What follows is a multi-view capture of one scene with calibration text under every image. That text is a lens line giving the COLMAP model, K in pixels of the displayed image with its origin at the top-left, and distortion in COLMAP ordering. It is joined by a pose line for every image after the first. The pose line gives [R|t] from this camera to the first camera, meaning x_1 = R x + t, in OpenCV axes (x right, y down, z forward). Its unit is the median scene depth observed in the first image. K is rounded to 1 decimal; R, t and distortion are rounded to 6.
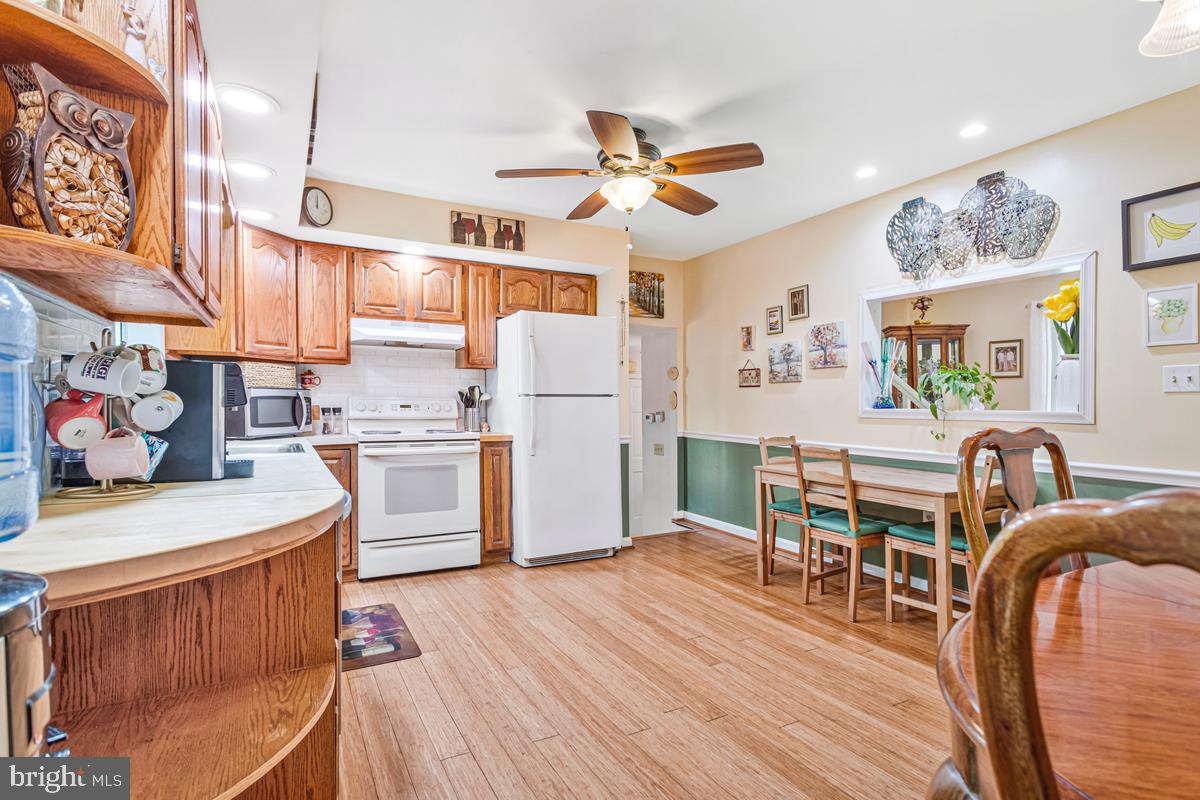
lens RADIAL K [[578.1, 0, 599.2], [0, 578.1, 405.2], [0, 0, 1]] dist [0.014675, -0.000291]
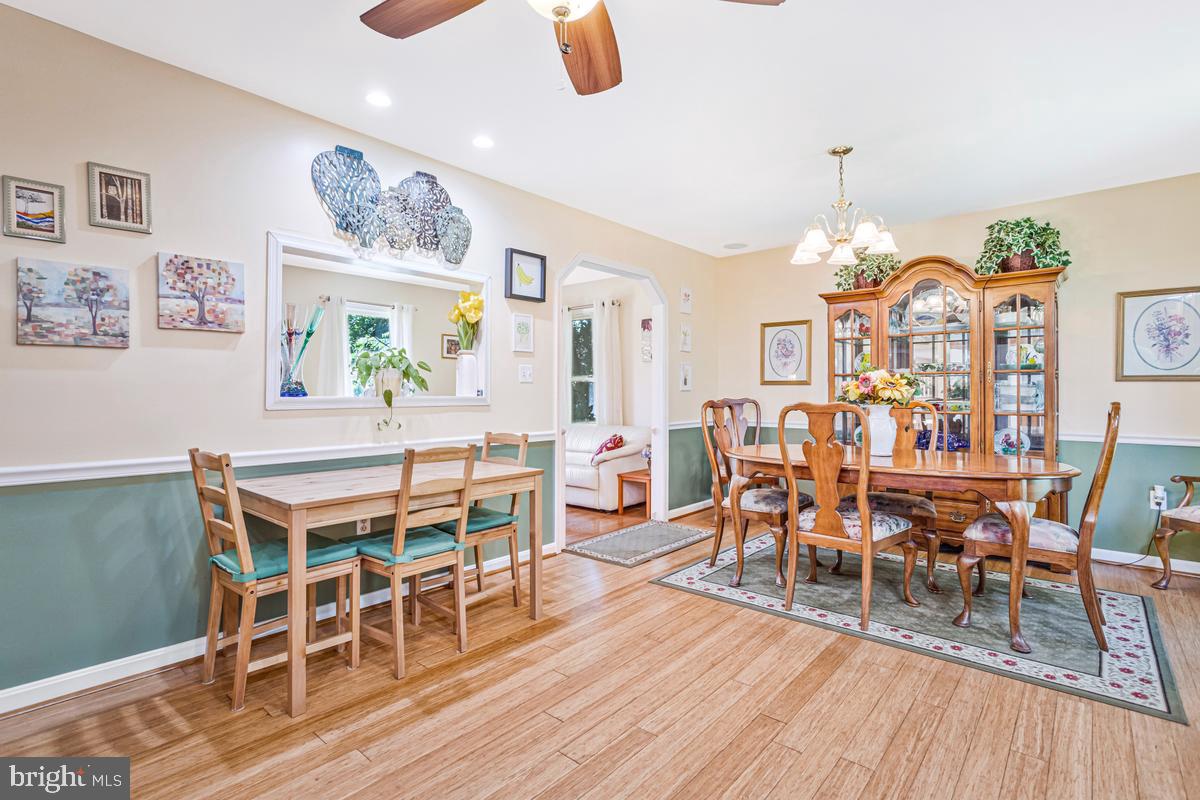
lens RADIAL K [[578.1, 0, 597.3], [0, 578.1, 367.0], [0, 0, 1]] dist [0.014675, -0.000291]
pose [[-0.342388, 0.034812, 0.938913, -0.364466], [-0.002150, 0.999282, -0.037834, -0.005139], [-0.939556, -0.014972, -0.342068, 0.940571]]
